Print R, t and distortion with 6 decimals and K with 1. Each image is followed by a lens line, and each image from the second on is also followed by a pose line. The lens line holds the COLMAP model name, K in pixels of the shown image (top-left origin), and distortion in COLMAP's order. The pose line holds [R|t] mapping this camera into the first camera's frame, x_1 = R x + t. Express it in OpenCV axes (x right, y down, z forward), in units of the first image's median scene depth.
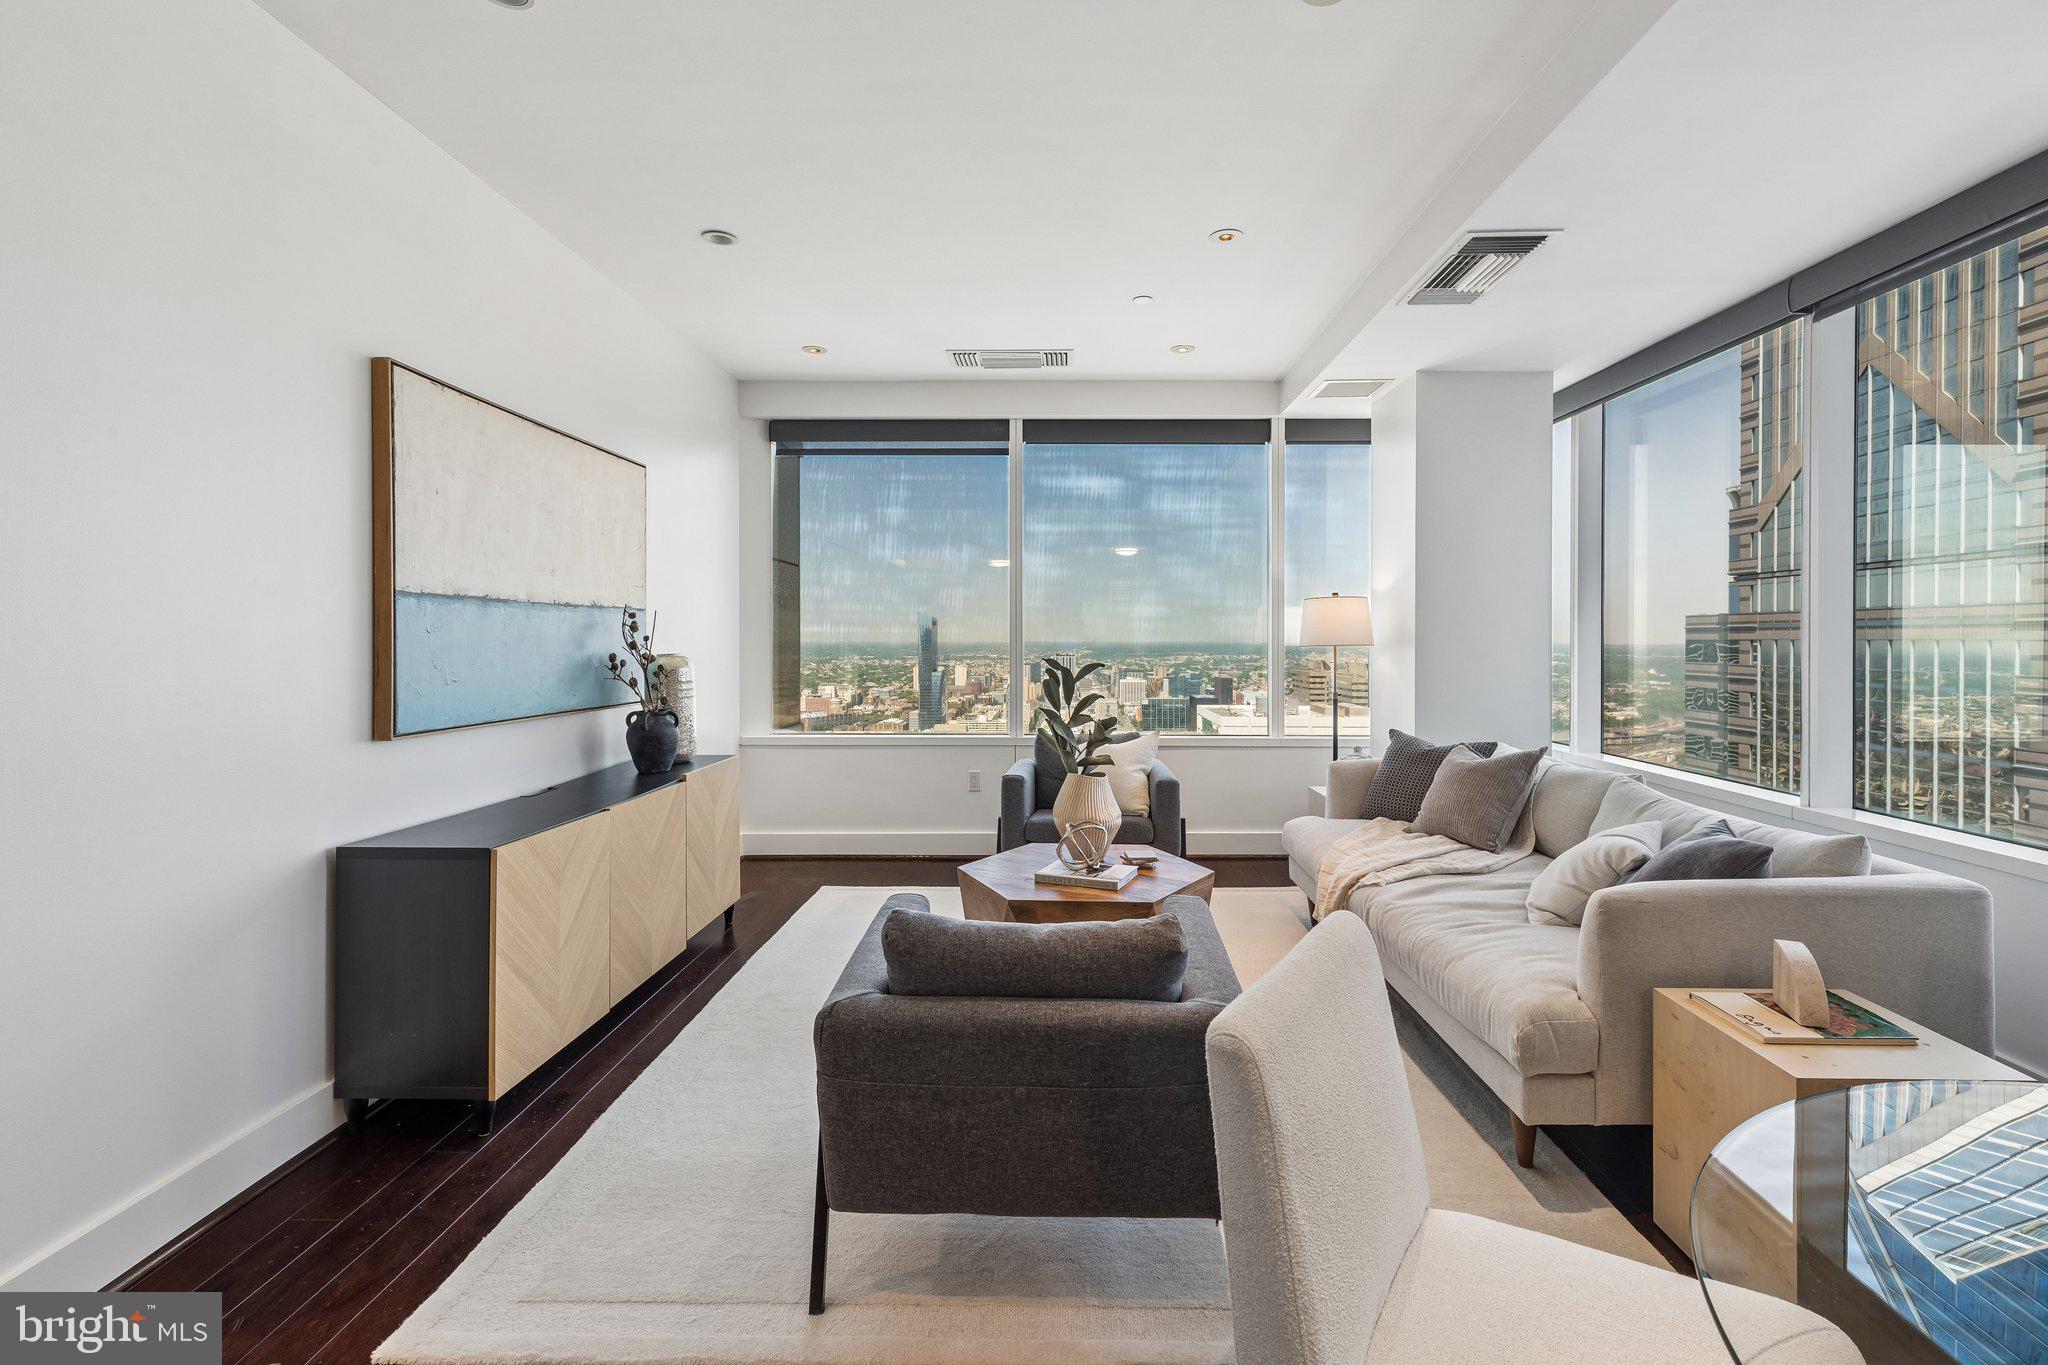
lens RADIAL K [[928.0, 0, 1046.7], [0, 928.0, 646.9], [0, 0, 1]] dist [0.009874, -0.001917]
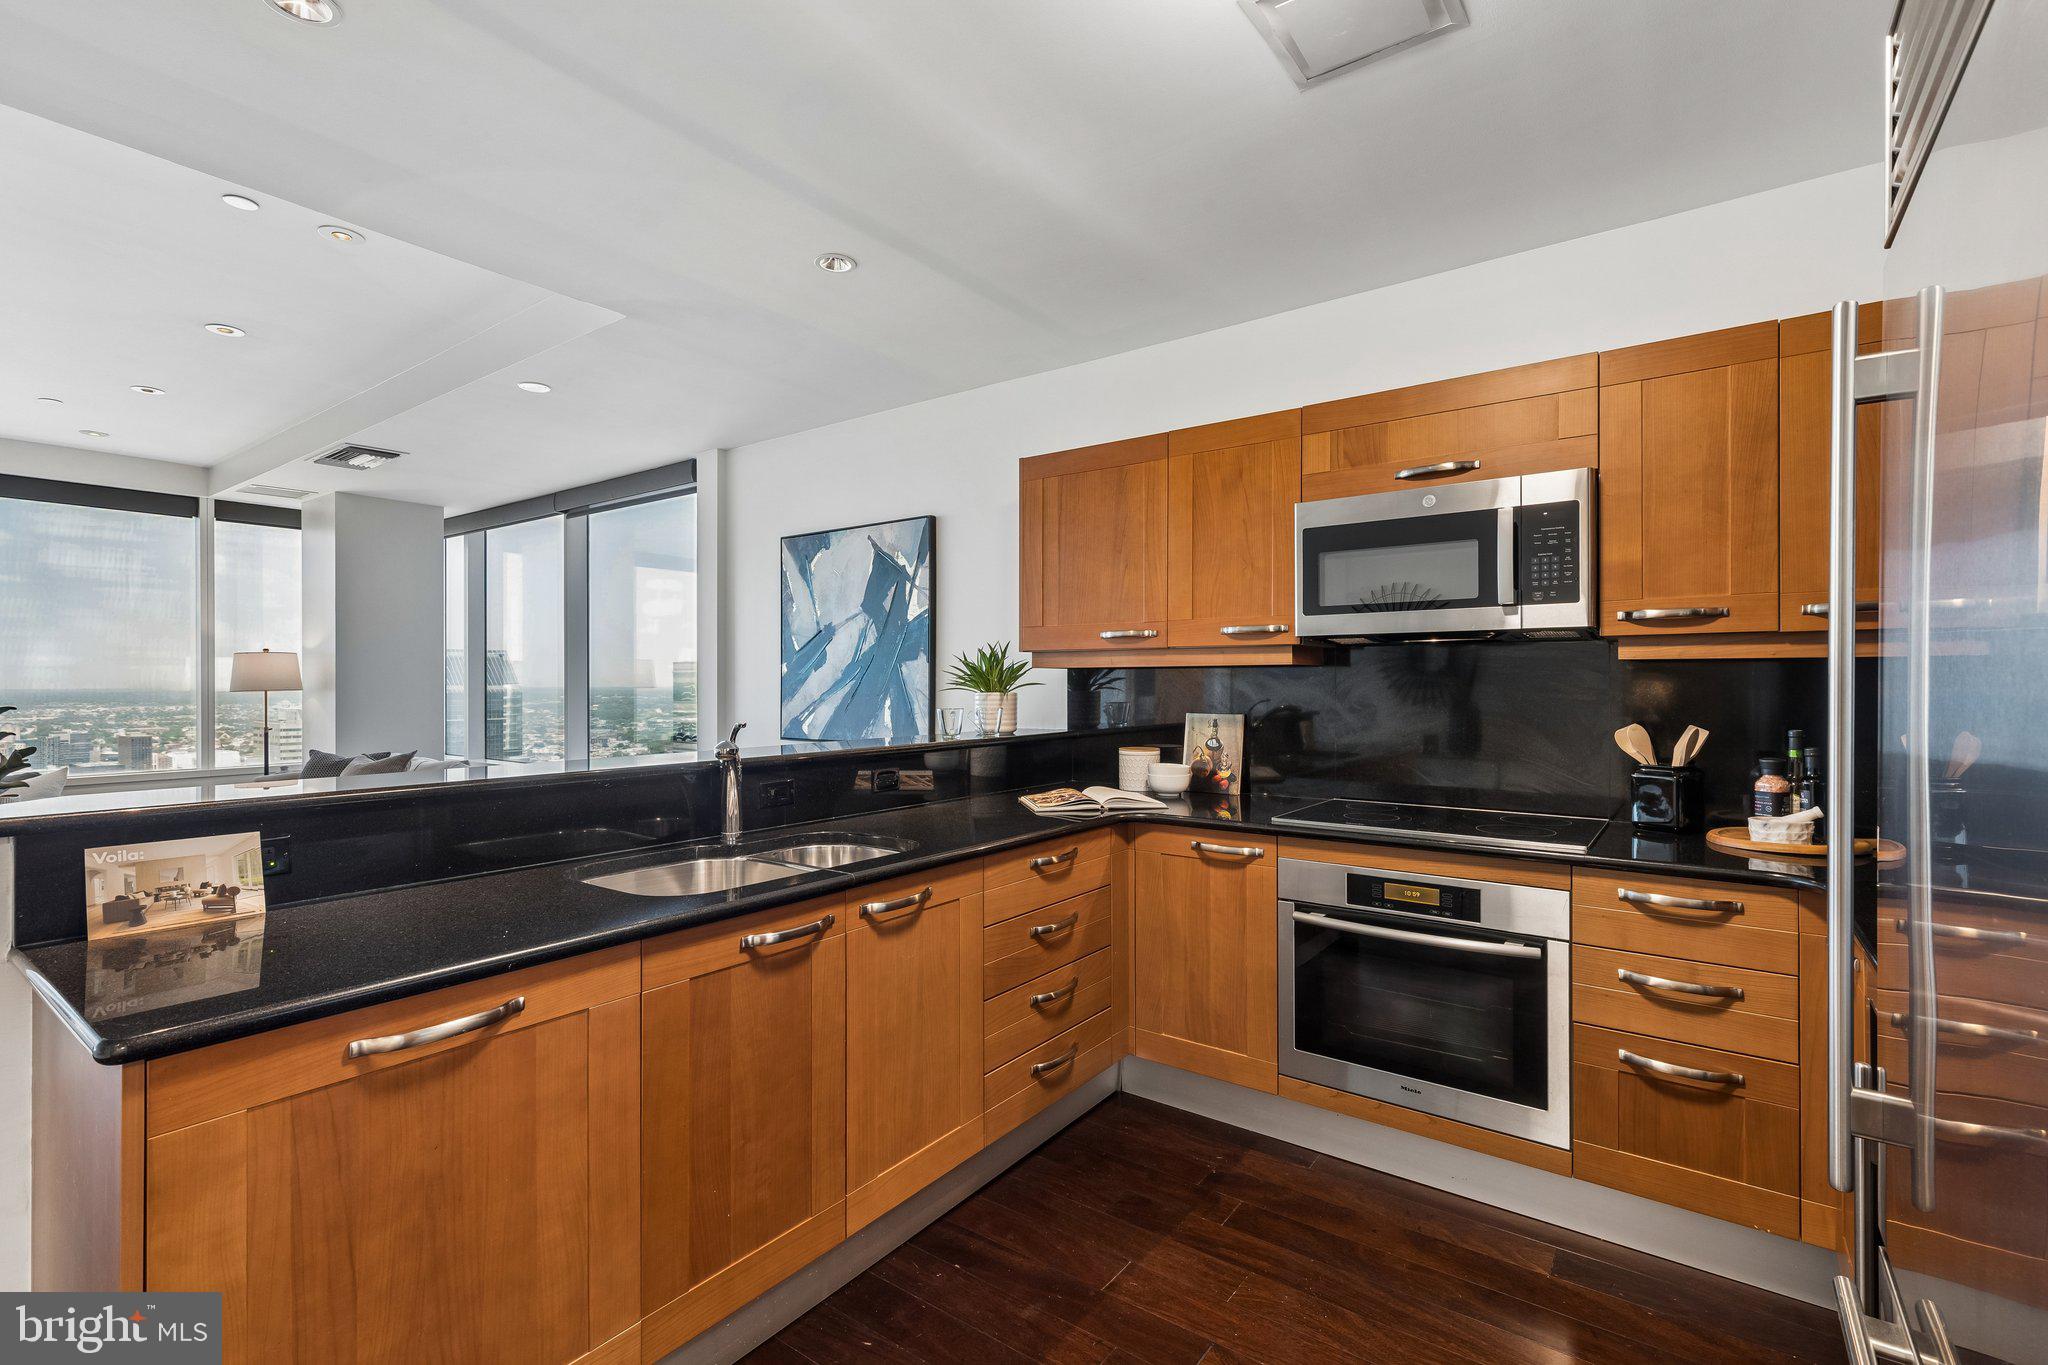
lens RADIAL K [[928.0, 0, 1024.7], [0, 928.0, 684.6], [0, 0, 1]] dist [0.009874, -0.001917]
pose [[0.582364, -0.008432, 0.812884, -0.105868], [0.012939, 0.999916, 0.001102, 0.001336], [-0.812825, 0.009876, 0.582424, -0.509478]]
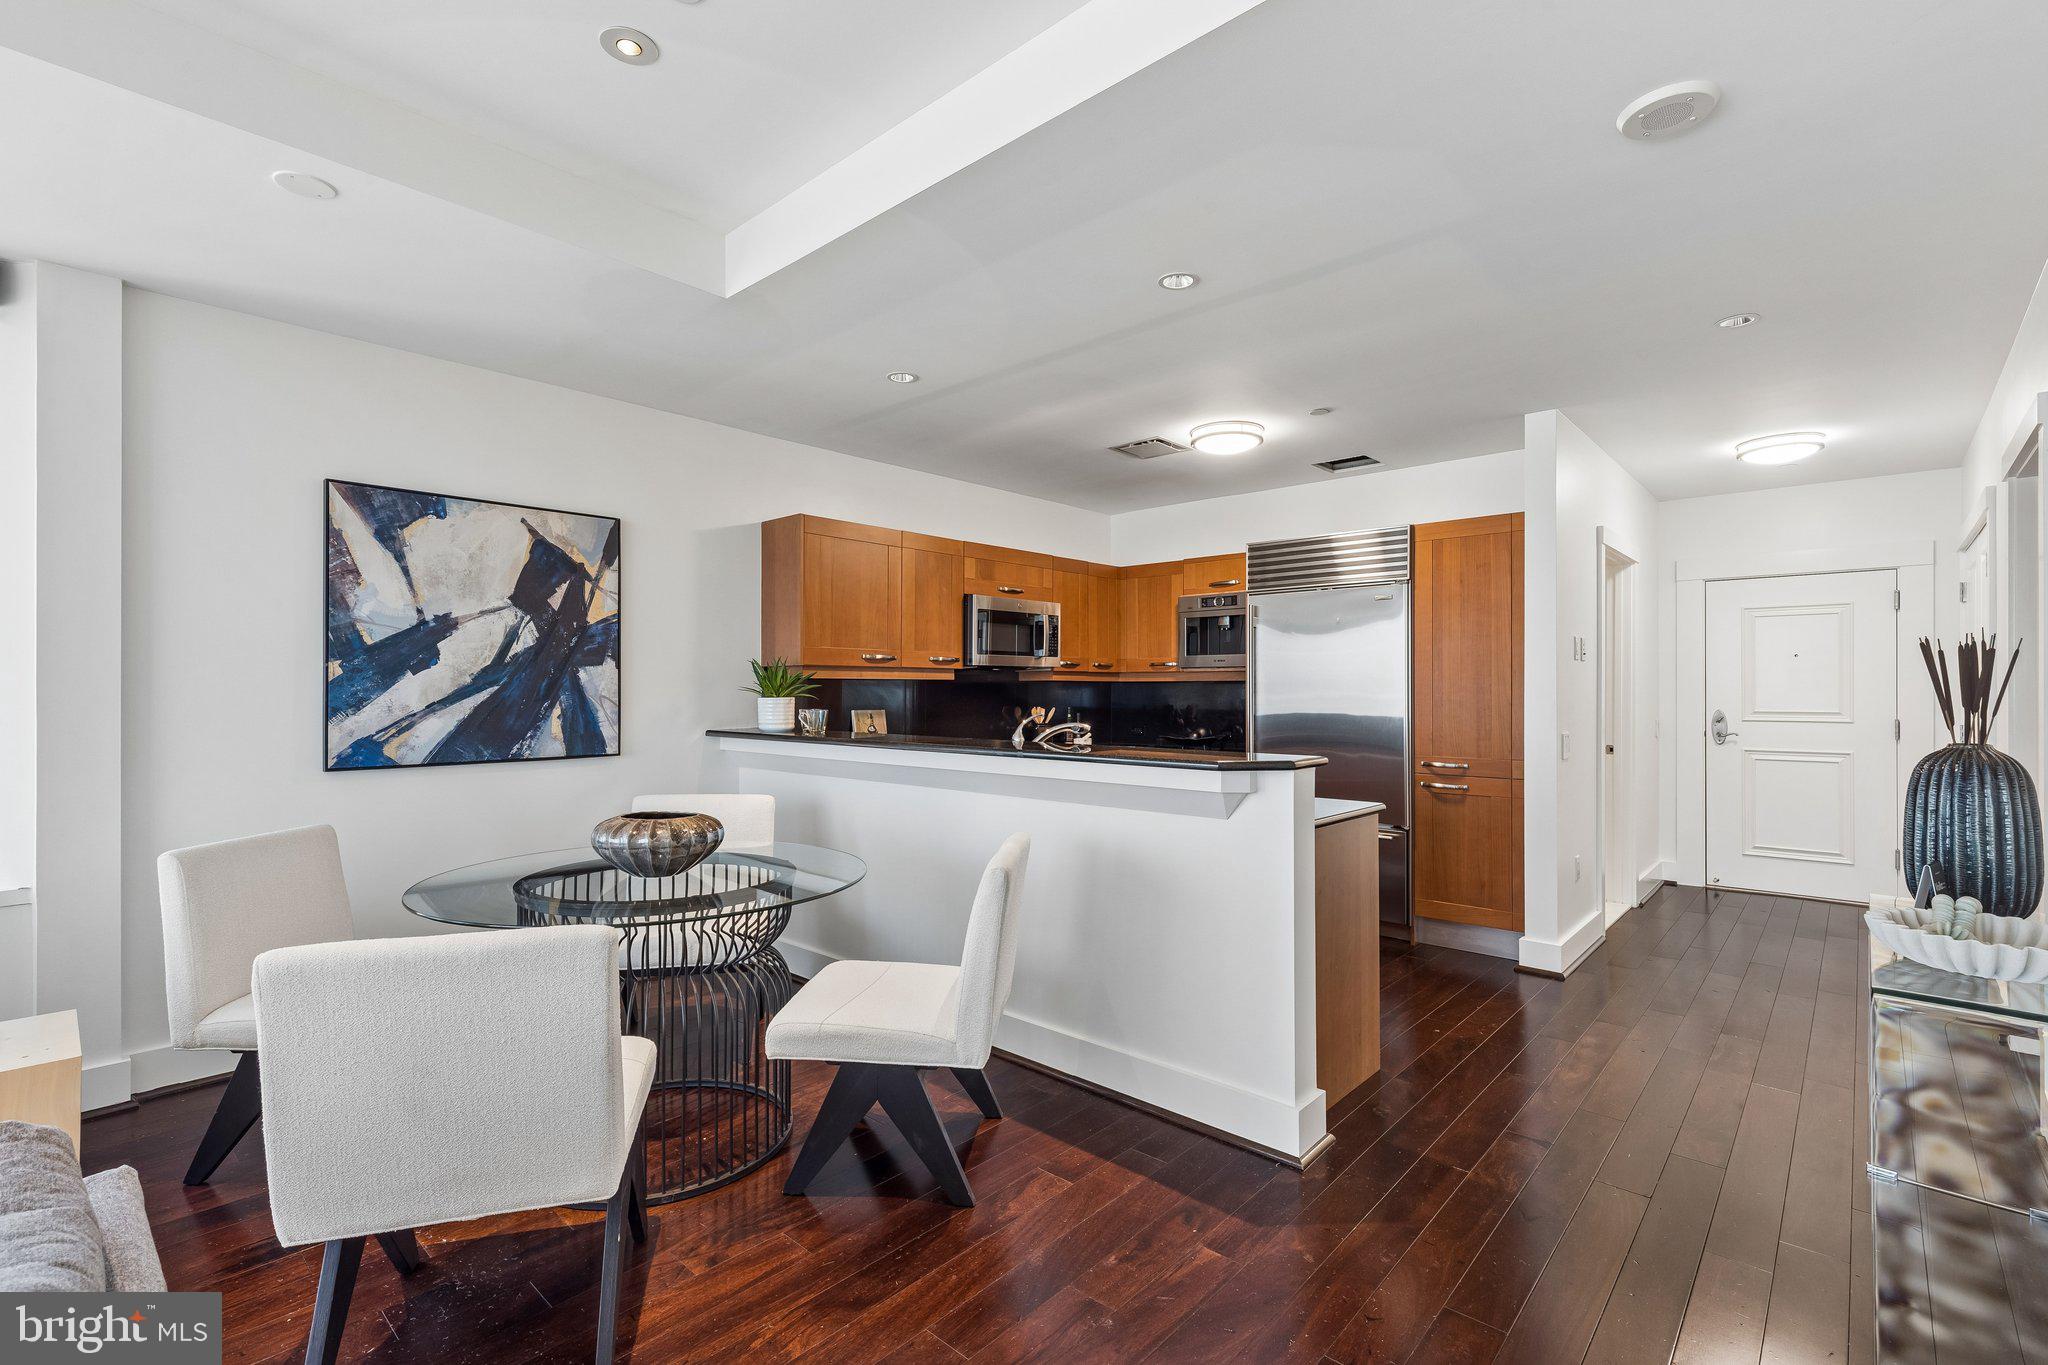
lens RADIAL K [[928.0, 0, 1031.6], [0, 928.0, 682.6], [0, 0, 1]] dist [0.009874, -0.001917]
pose [[-0.758143, 0.004243, 0.652075, -0.267196], [0.006015, 0.999982, 0.000486, -0.004233], [-0.652061, 0.004291, -0.758154, 0.326706]]
